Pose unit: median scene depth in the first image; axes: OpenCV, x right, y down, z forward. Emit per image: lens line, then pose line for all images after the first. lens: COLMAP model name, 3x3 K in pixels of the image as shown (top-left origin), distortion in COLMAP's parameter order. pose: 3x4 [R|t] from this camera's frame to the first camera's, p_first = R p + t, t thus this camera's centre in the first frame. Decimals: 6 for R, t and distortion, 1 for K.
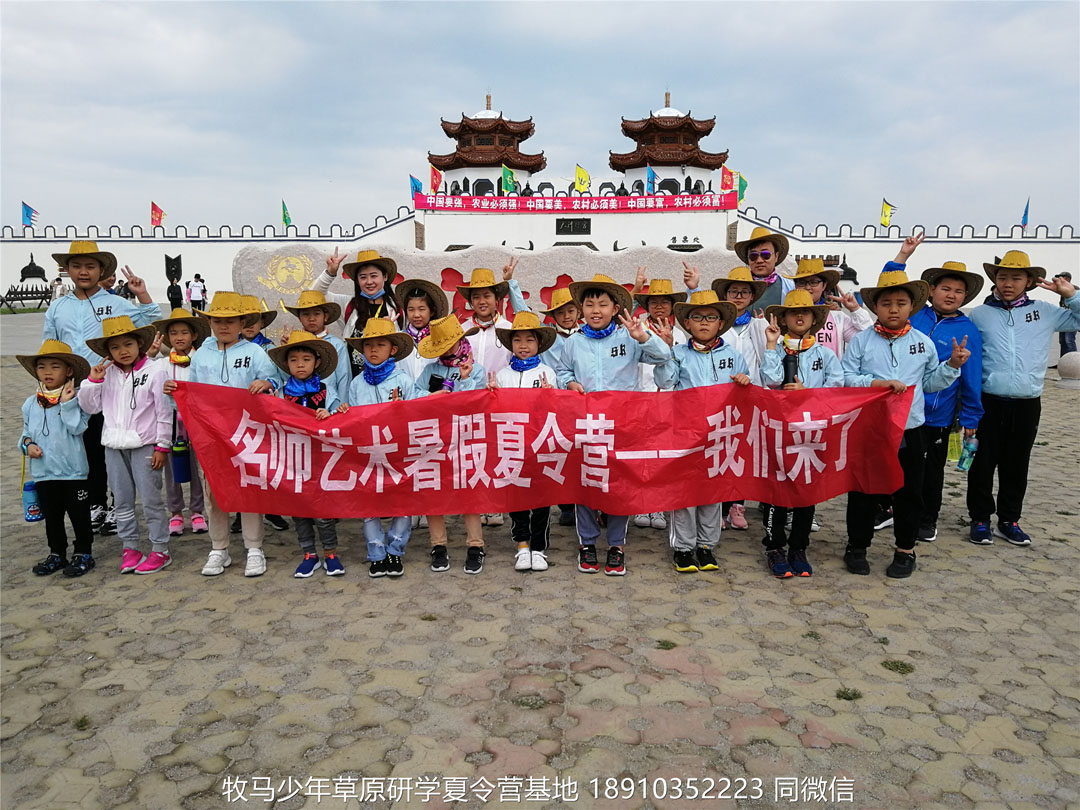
lens RADIAL K [[859.8, 0, 541.3], [0, 859.8, 390.0], [0, 0, 1]] dist [-0.016194, 0.003498]
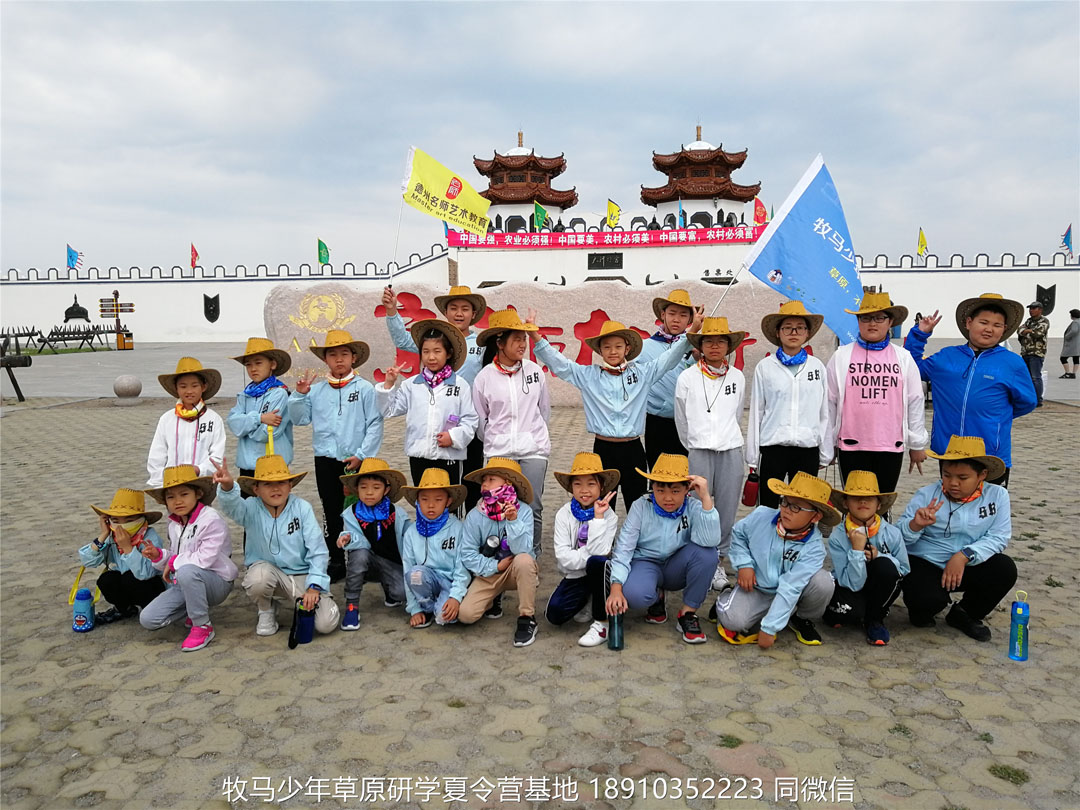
lens RADIAL K [[848.2, 0, 540.2], [0, 848.2, 409.5], [0, 0, 1]] dist [-0.000684, -0.008227]
pose [[0.999172, -0.007882, -0.039920, -0.007205], [0.007245, 0.999844, -0.016079, -0.020594], [0.040041, 0.015777, 0.999073, 0.115486]]
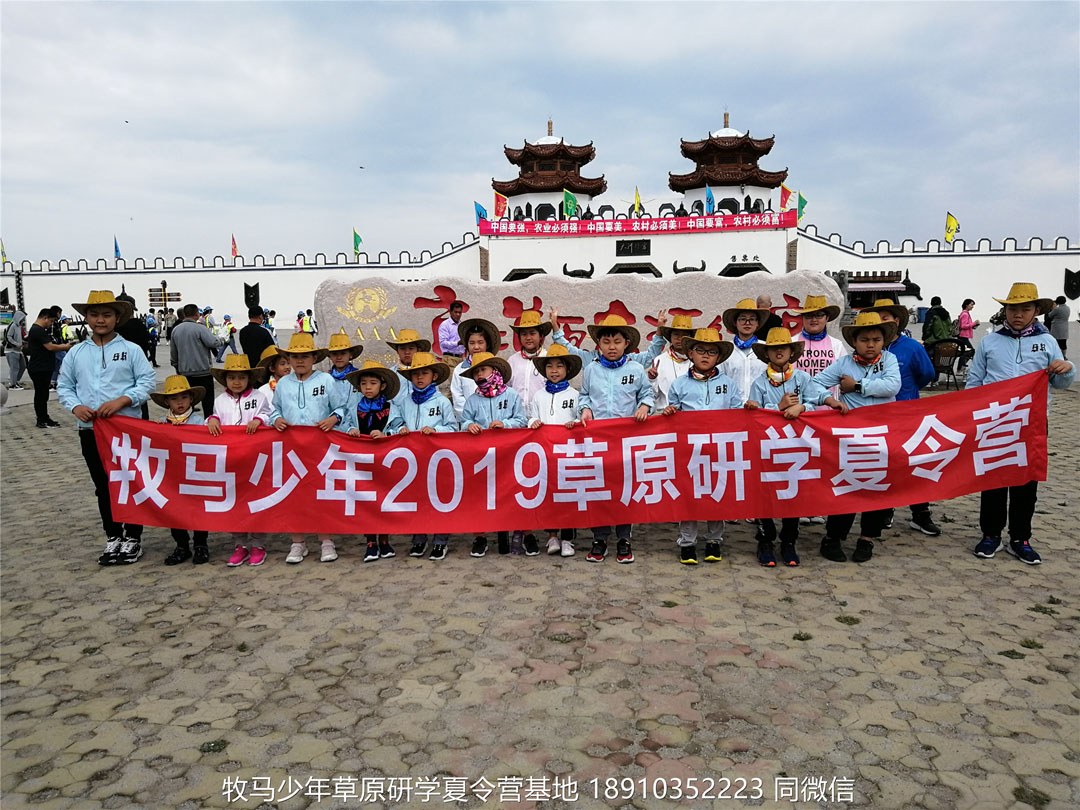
lens RADIAL K [[858.5, 0, 540.0], [0, 858.5, 405.0], [0, 0, 1]] dist [-0.010783, -0.009813]
pose [[0.996923, -0.008602, -0.077916, 0.045997], [0.008275, 0.999956, -0.004523, 0.000683], [0.077951, 0.003865, 0.996950, -0.259136]]
